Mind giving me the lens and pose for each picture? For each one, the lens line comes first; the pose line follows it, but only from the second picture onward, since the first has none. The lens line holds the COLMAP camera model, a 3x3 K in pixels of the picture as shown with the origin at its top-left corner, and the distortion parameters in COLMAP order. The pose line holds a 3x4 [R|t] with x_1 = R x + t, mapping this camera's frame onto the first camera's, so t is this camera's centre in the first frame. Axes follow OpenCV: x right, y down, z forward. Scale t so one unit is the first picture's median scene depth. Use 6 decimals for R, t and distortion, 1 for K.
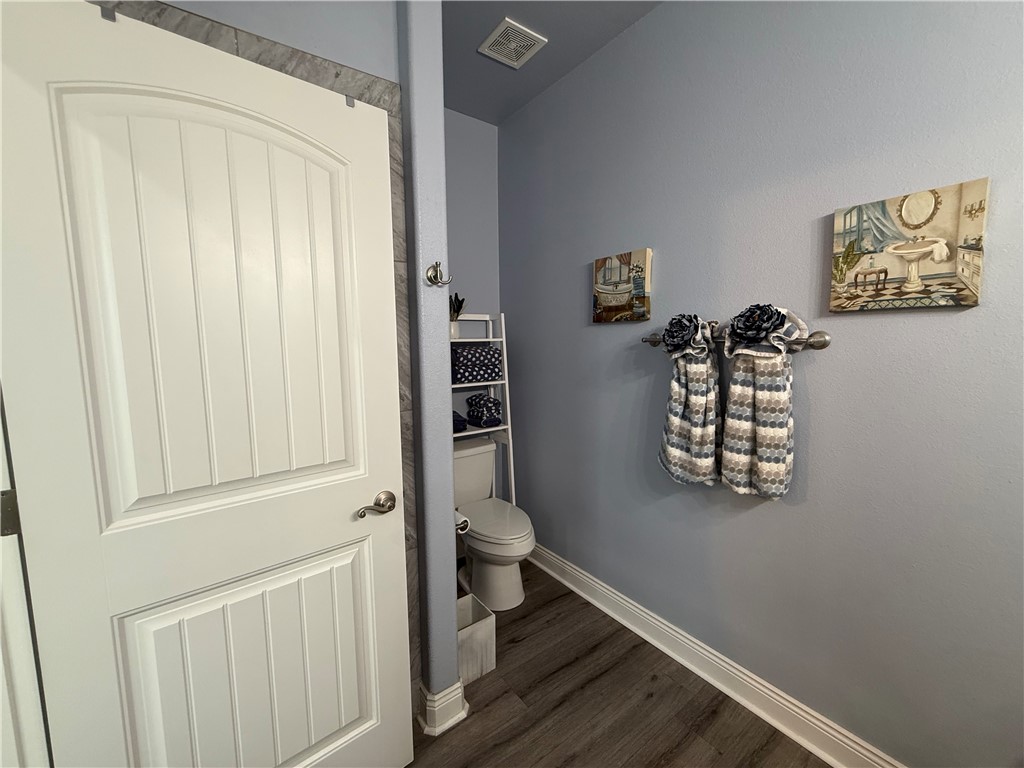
lens RADIAL K [[407.9, 0, 508.7], [0, 407.9, 384.5], [0, 0, 1]] dist [-0.000024, 0.000224]
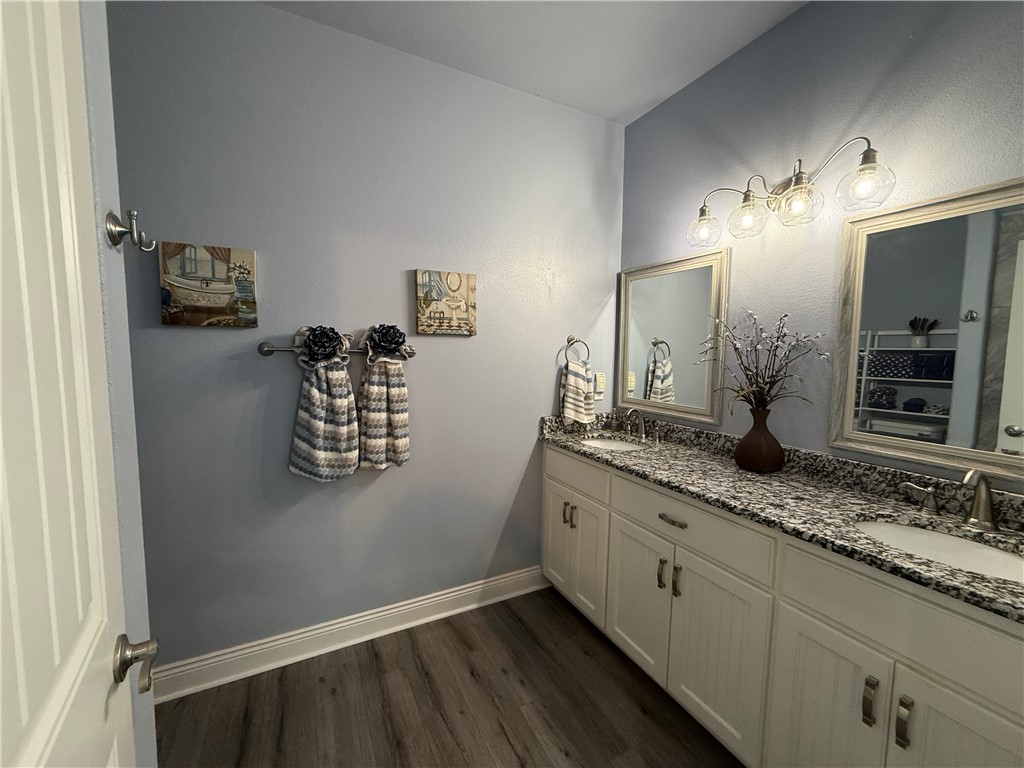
lens RADIAL K [[407.9, 0, 506.7], [0, 407.9, 384.4], [0, 0, 1]] dist [-0.000024, 0.000224]
pose [[0.161078, -0.072123, 0.984303, -0.633327], [0.092805, 0.994014, 0.057647, -0.038593], [-0.982569, 0.082063, 0.166807, 0.381221]]
